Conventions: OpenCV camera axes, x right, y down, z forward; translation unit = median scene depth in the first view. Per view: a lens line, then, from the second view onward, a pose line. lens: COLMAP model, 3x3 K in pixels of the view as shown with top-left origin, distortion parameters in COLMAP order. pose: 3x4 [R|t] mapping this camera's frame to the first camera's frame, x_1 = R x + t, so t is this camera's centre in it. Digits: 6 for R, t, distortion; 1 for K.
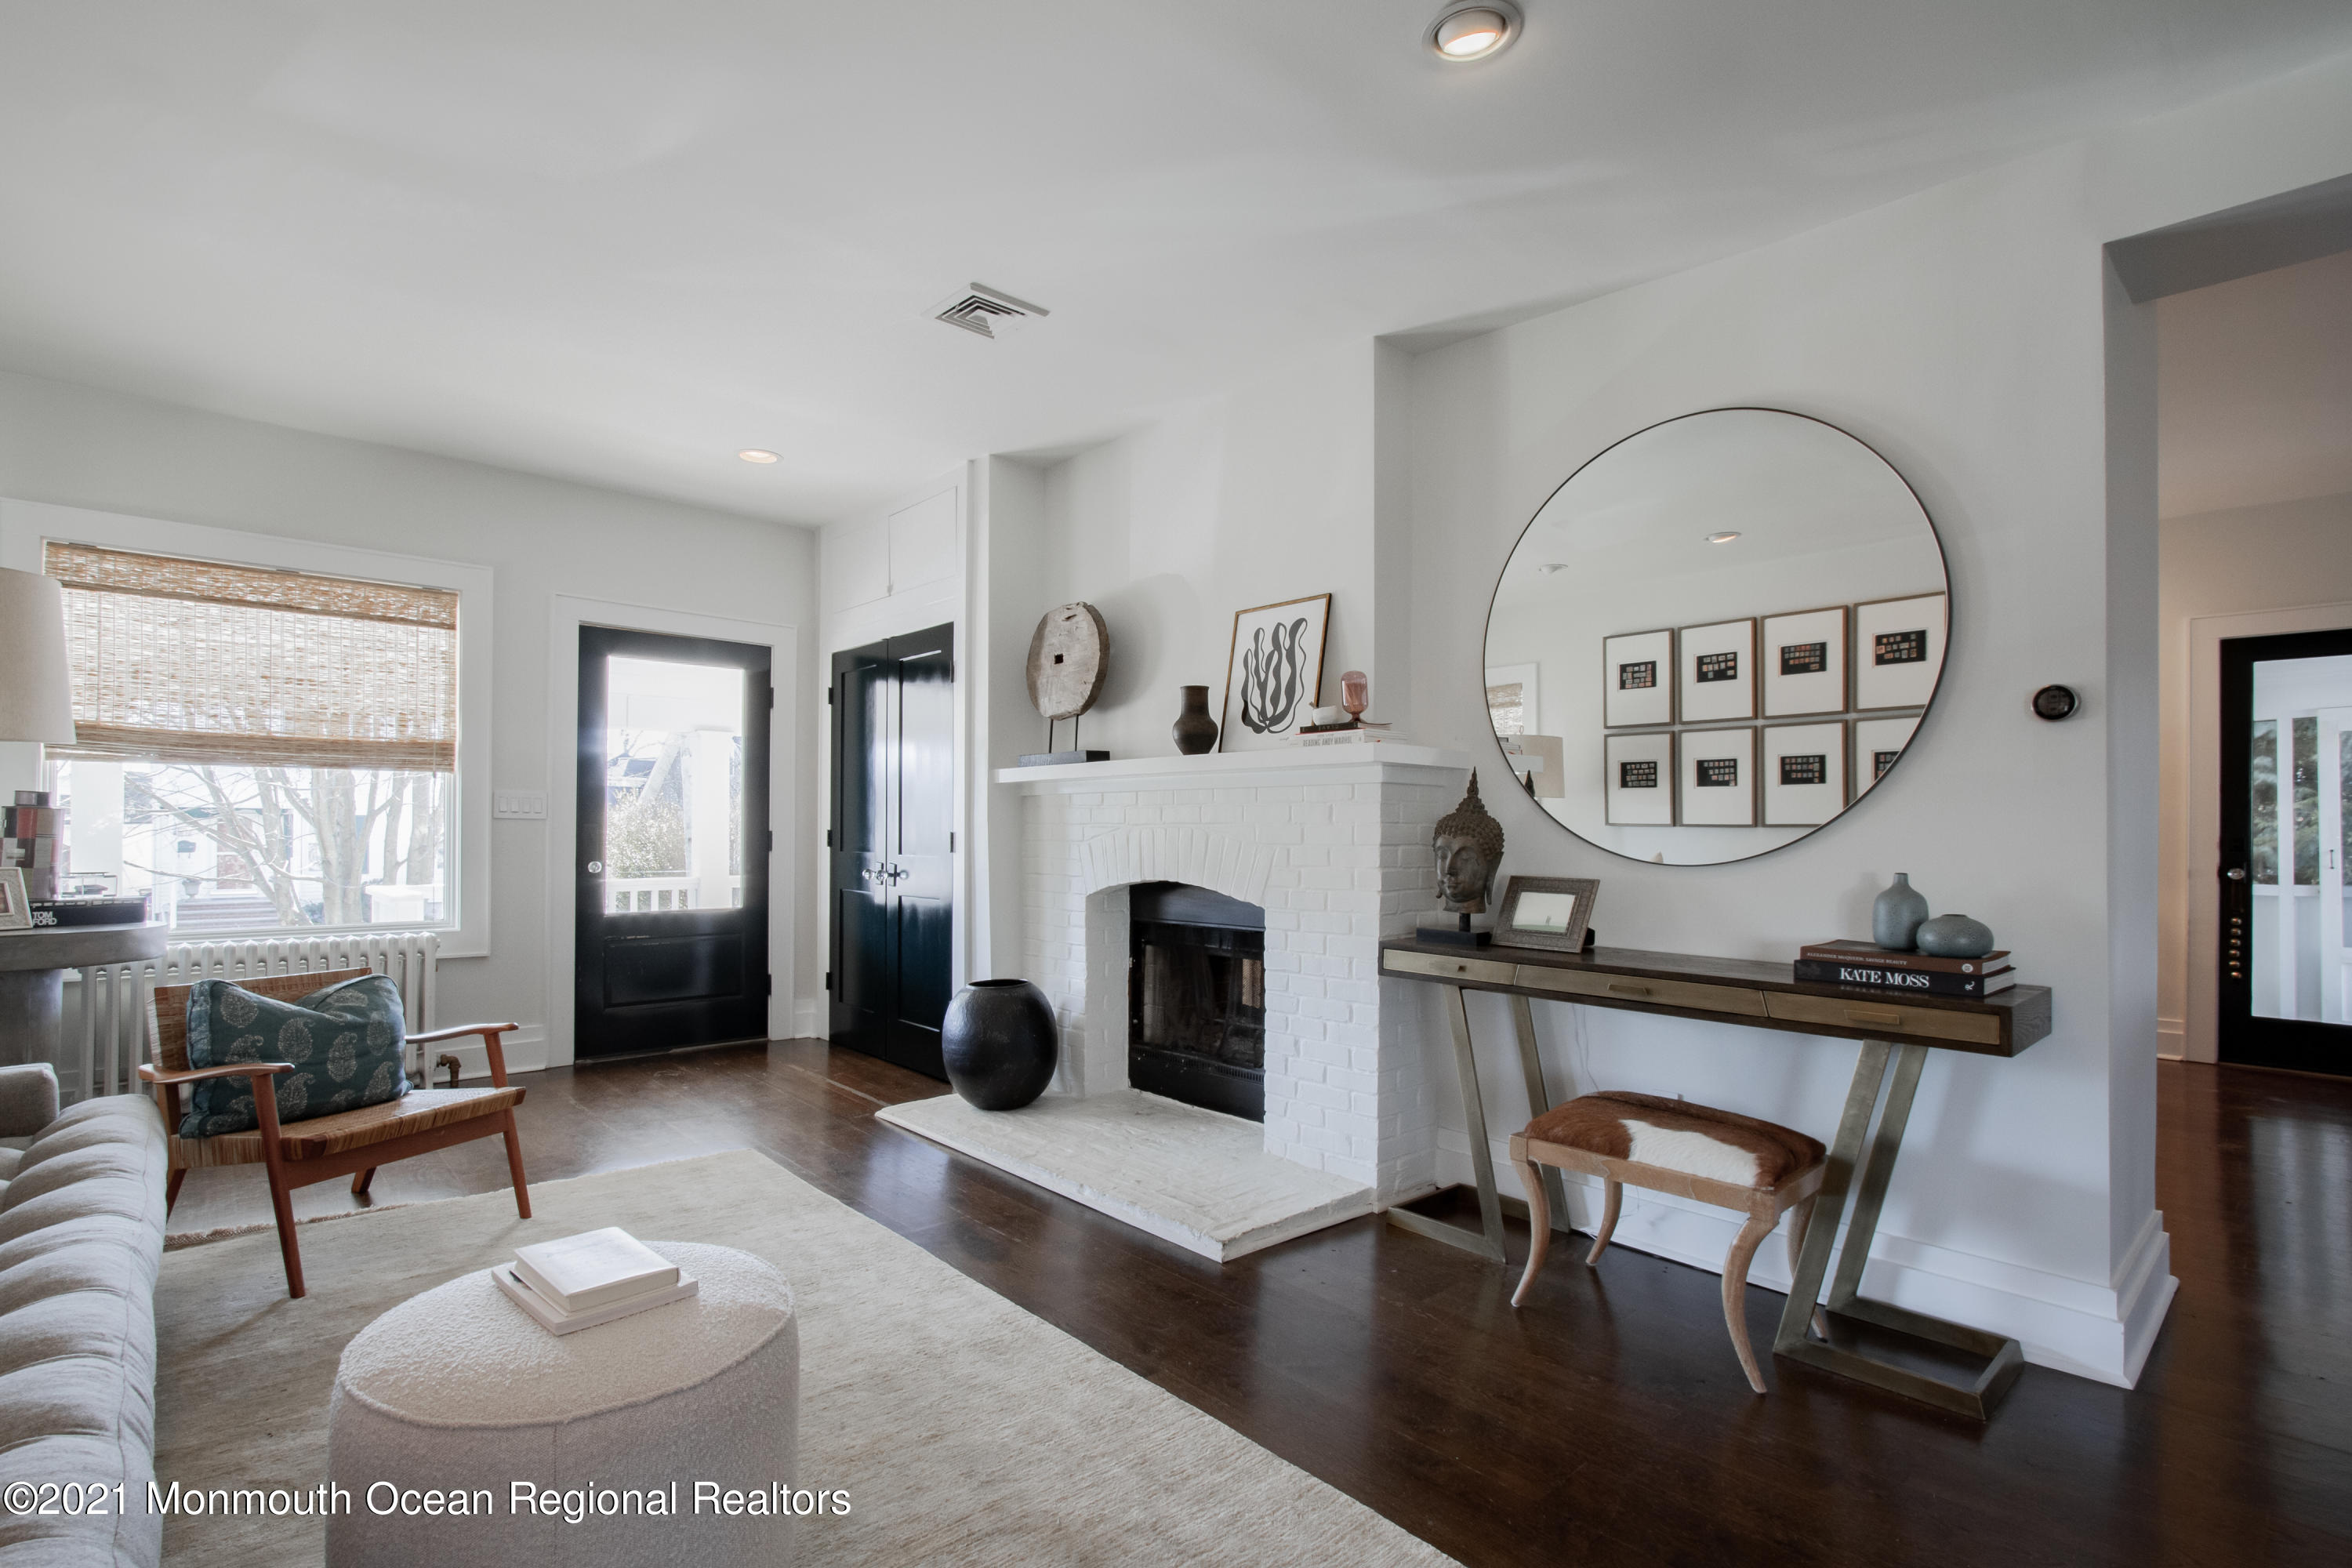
lens RADIAL K [[1098.9, 0, 1149.7], [0, 1098.9, 818.7], [0, 0, 1]] dist [-0.023104, 0.003490]
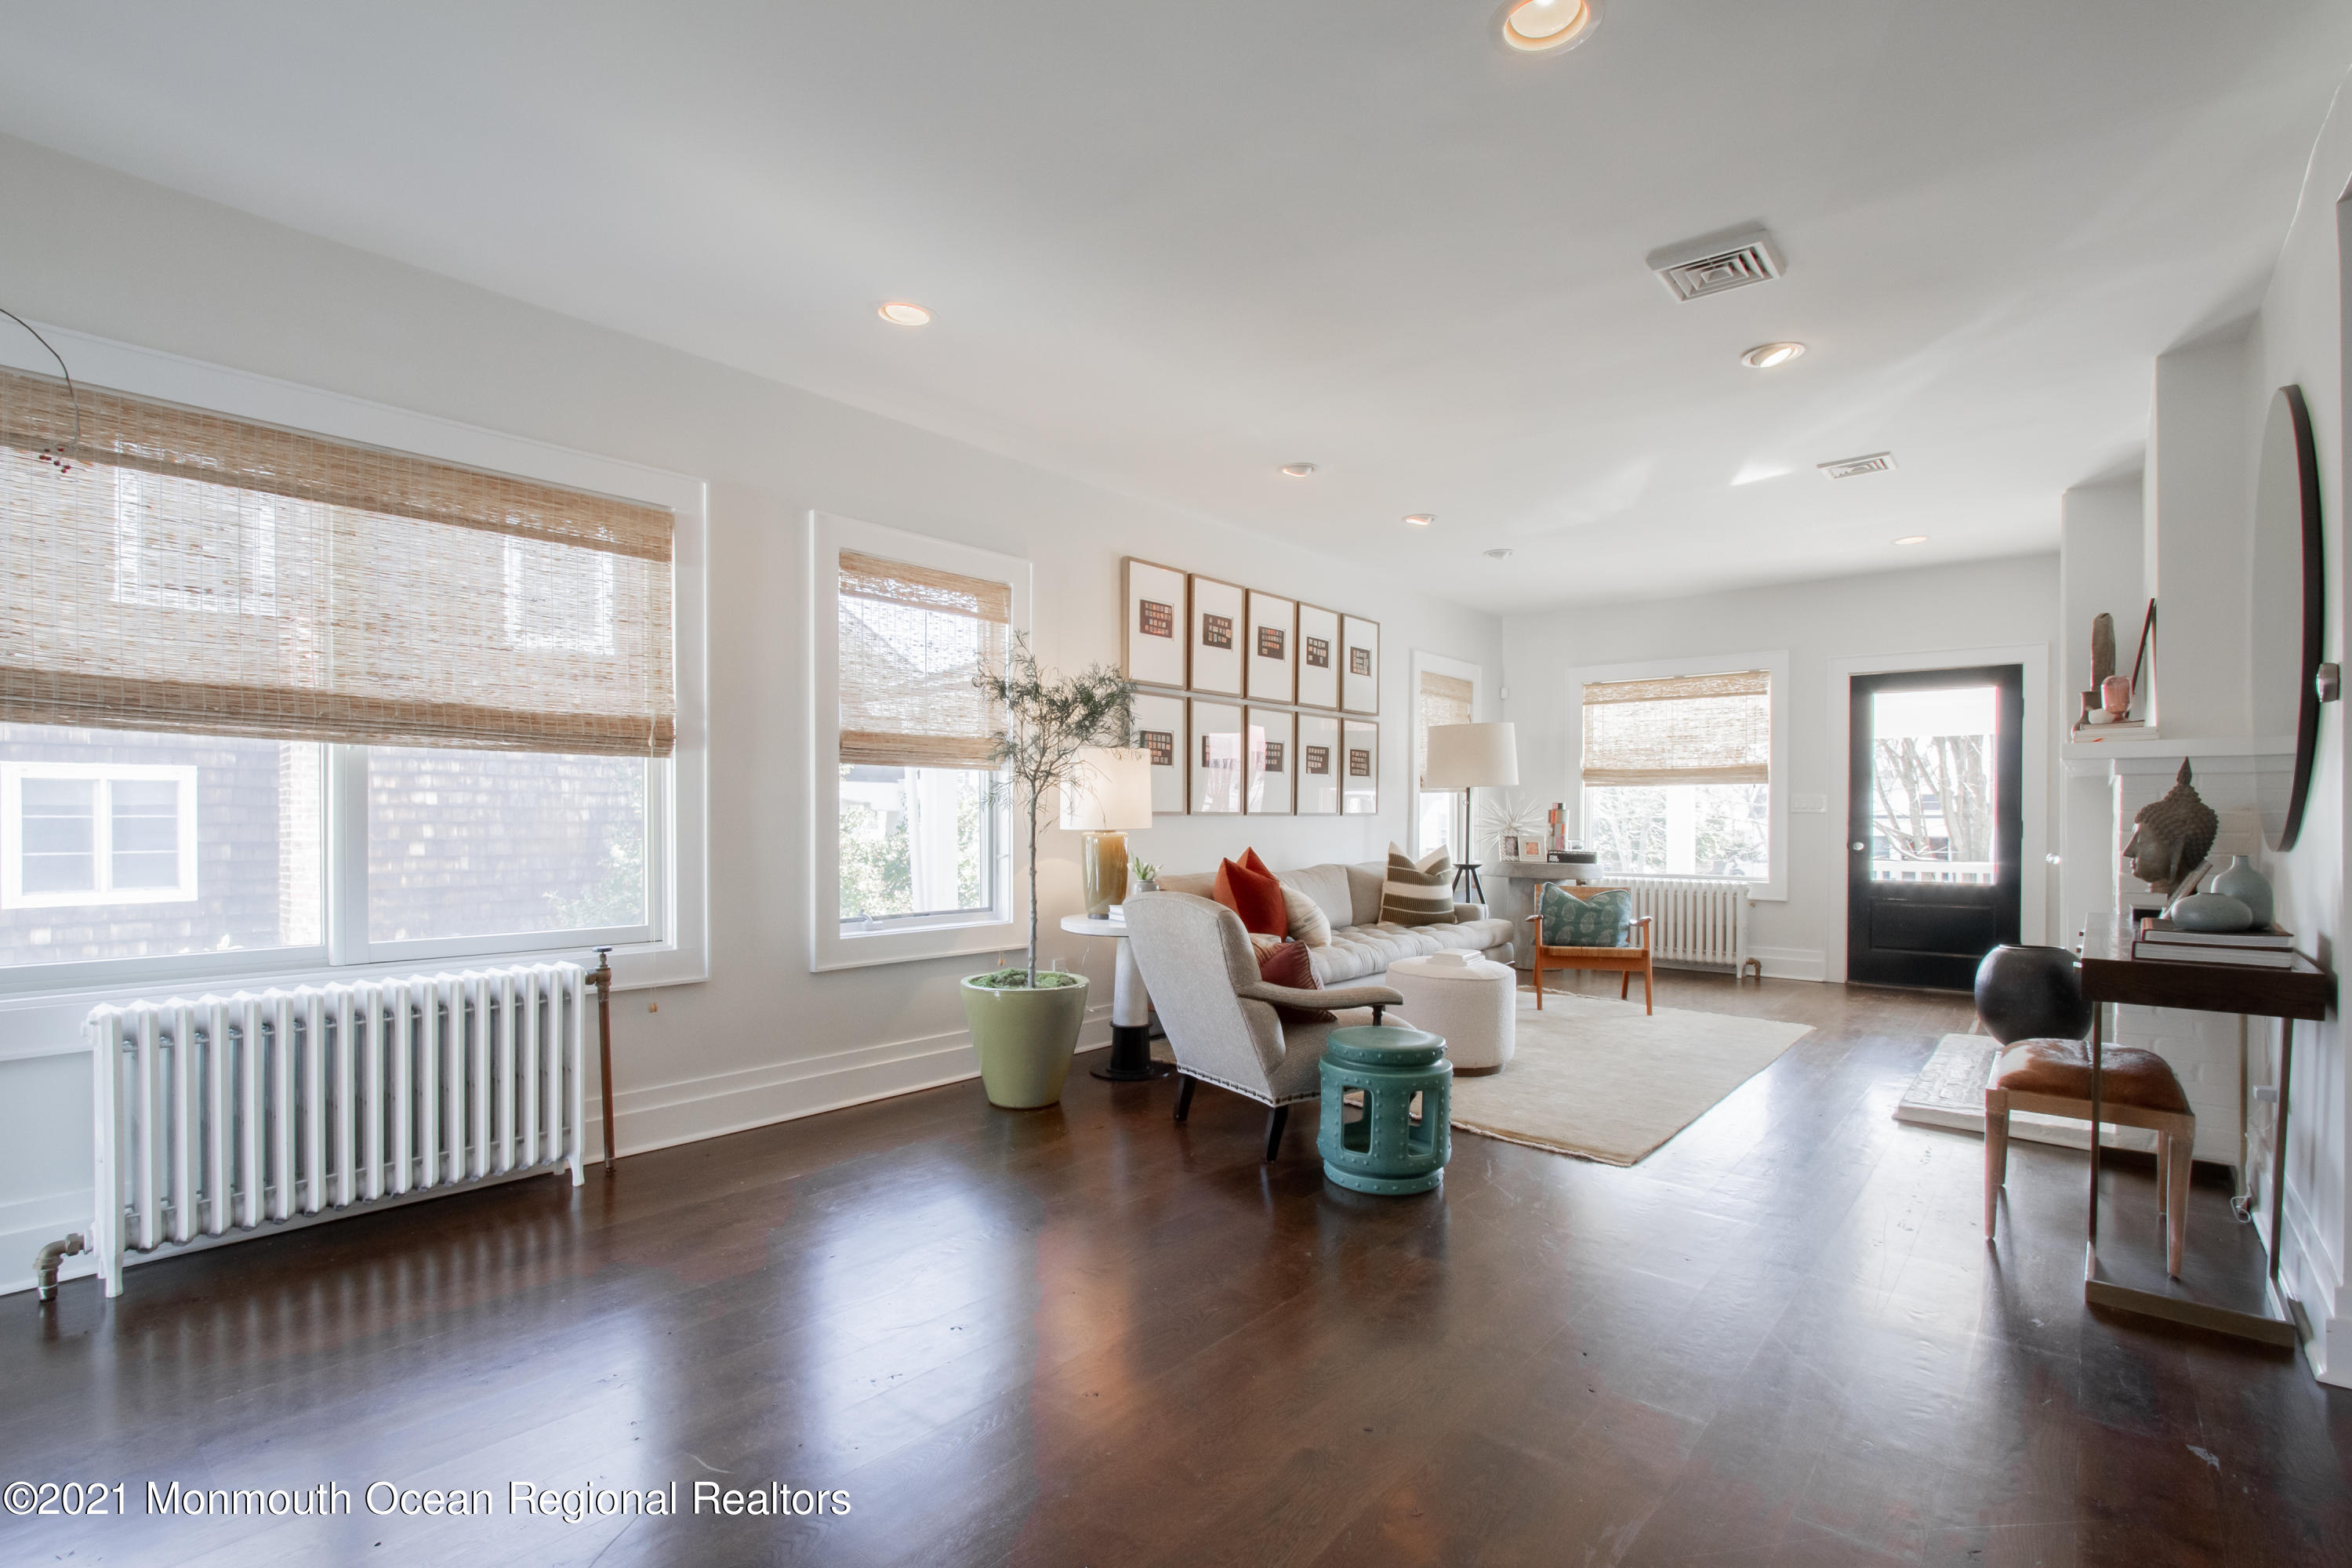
lens RADIAL K [[1098.9, 0, 1176.8], [0, 1098.9, 832.6], [0, 0, 1]] dist [-0.023104, 0.003490]
pose [[0.137566, 0.009505, -0.990447, 0.847791], [0.008086, 0.999910, 0.010719, 0.004876], [0.990460, -0.009483, 0.137477, -0.077333]]
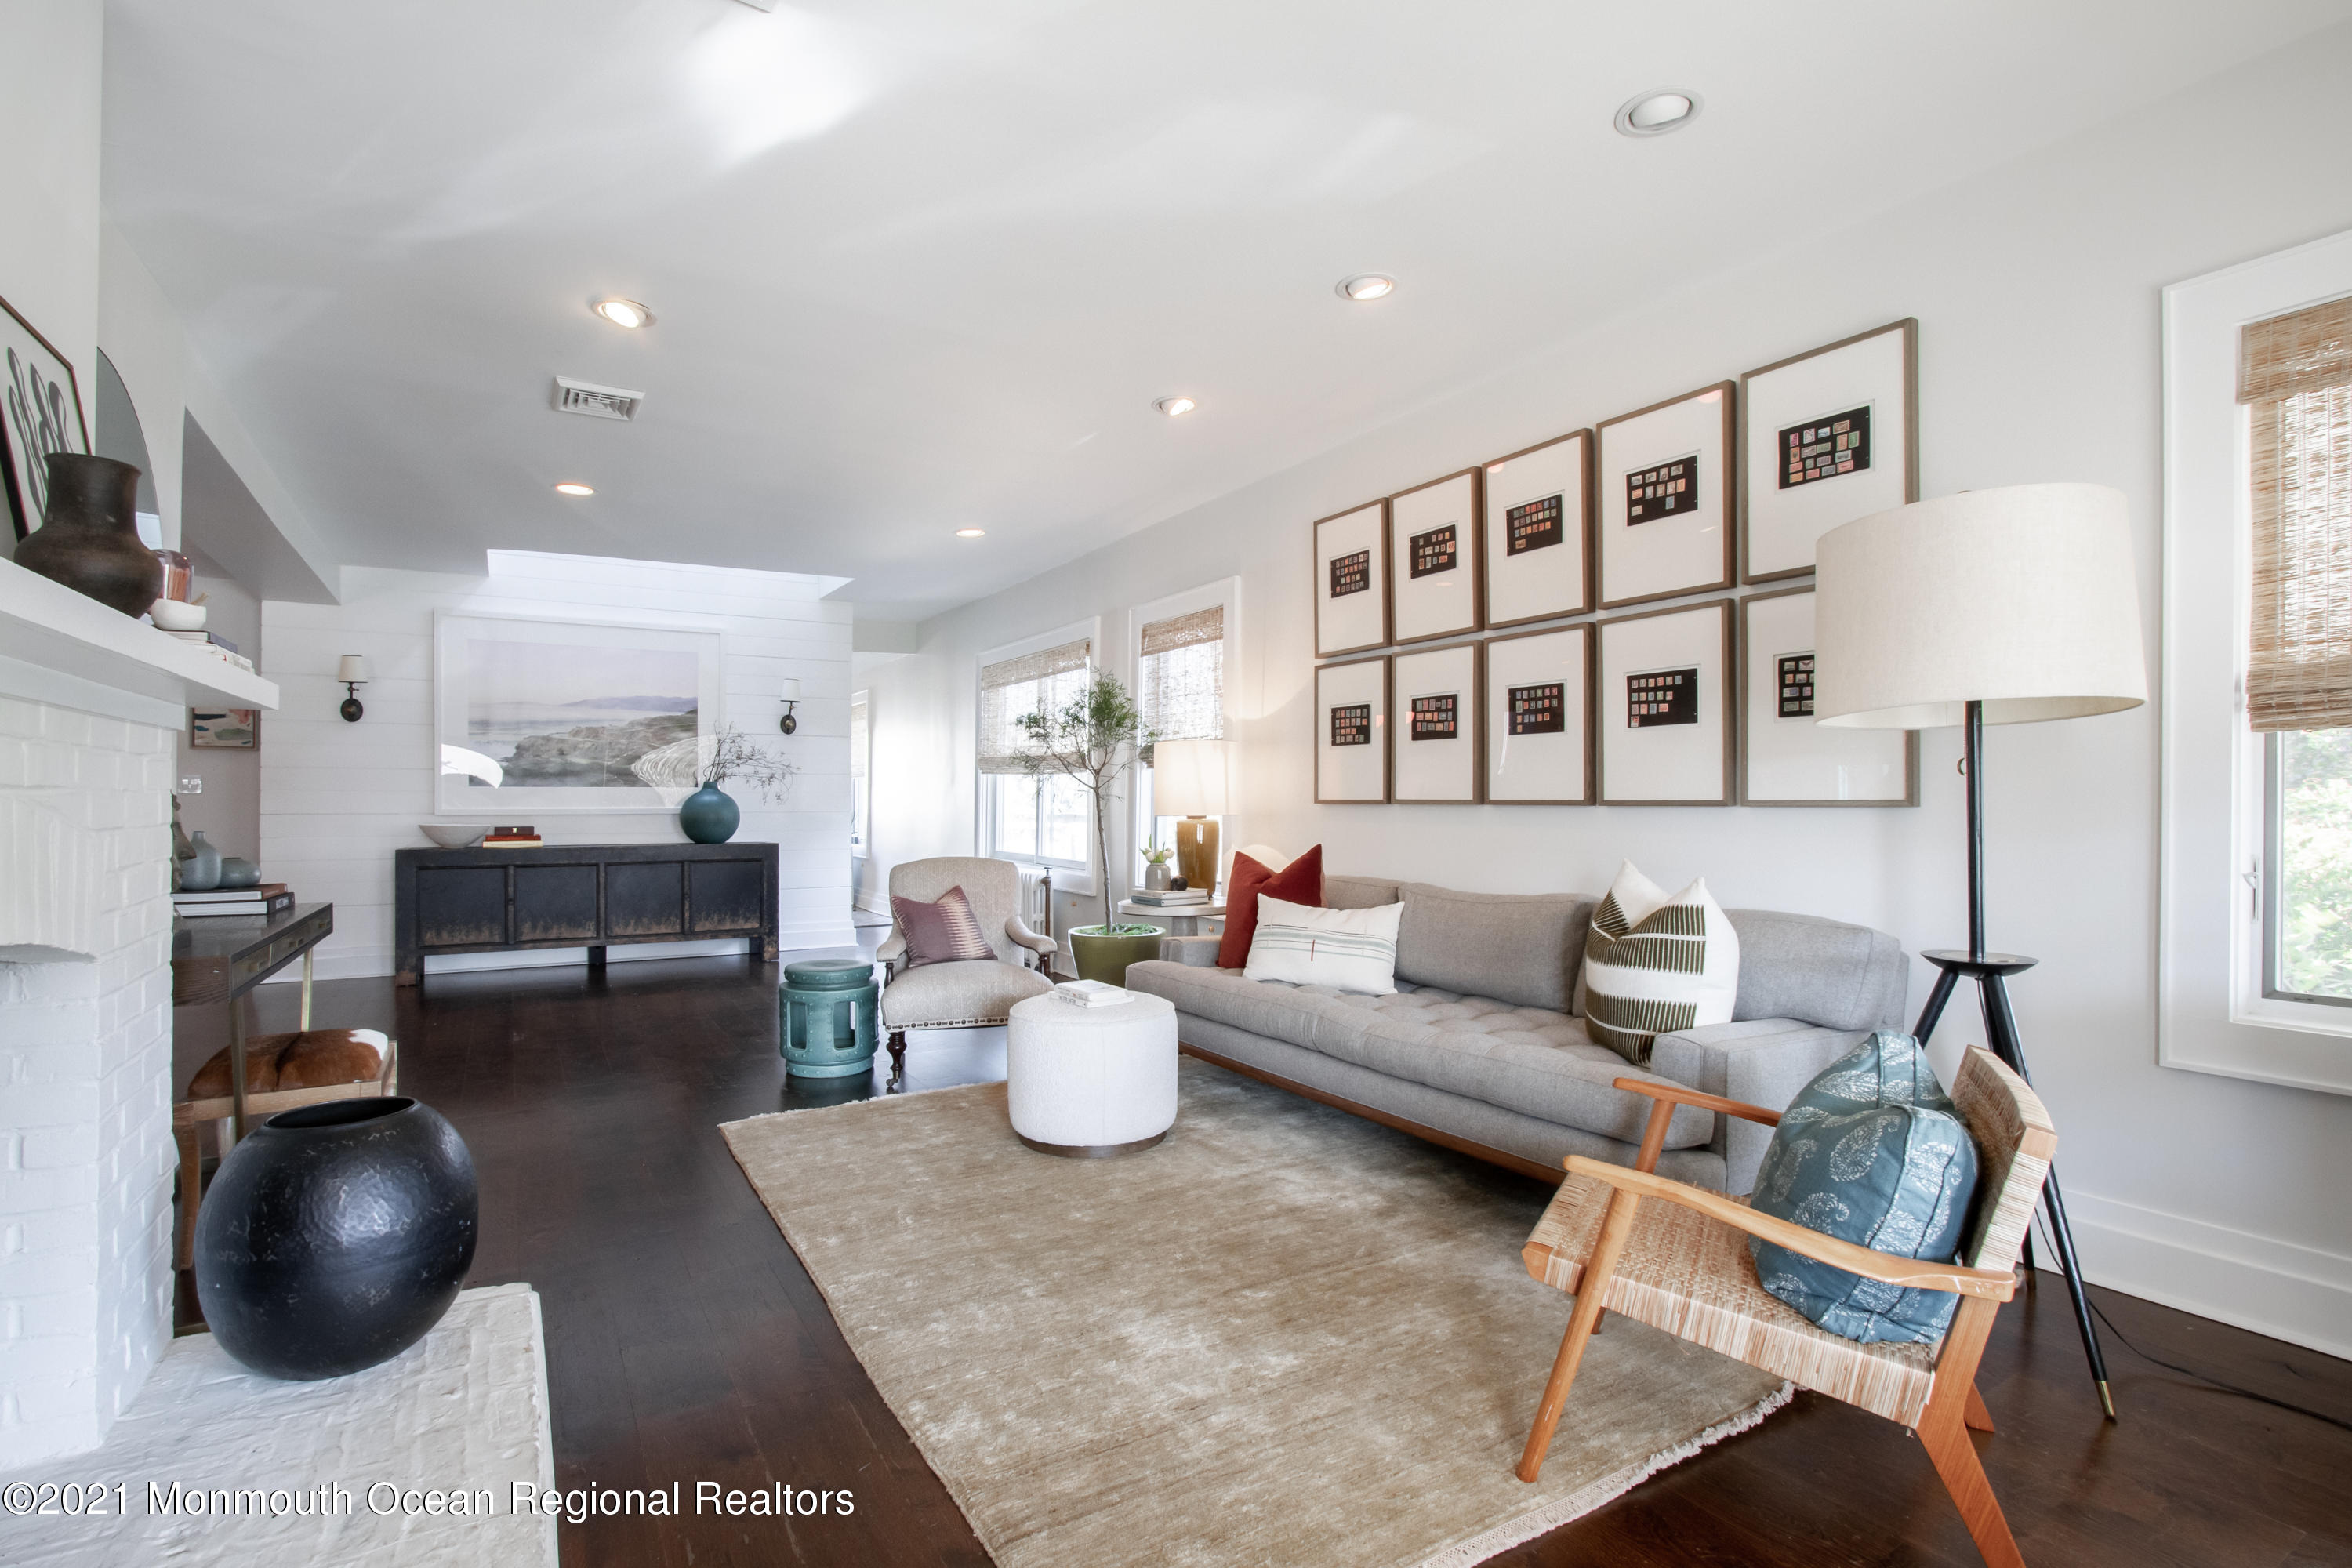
lens RADIAL K [[1098.9, 0, 1145.7], [0, 1098.9, 797.1], [0, 0, 1]] dist [-0.023104, 0.003490]
pose [[-0.979919, -0.008546, 0.199211, -0.363897], [-0.011372, 0.999850, -0.013043, 0.007501], [-0.199069, -0.015047, -0.979870, 1.104146]]
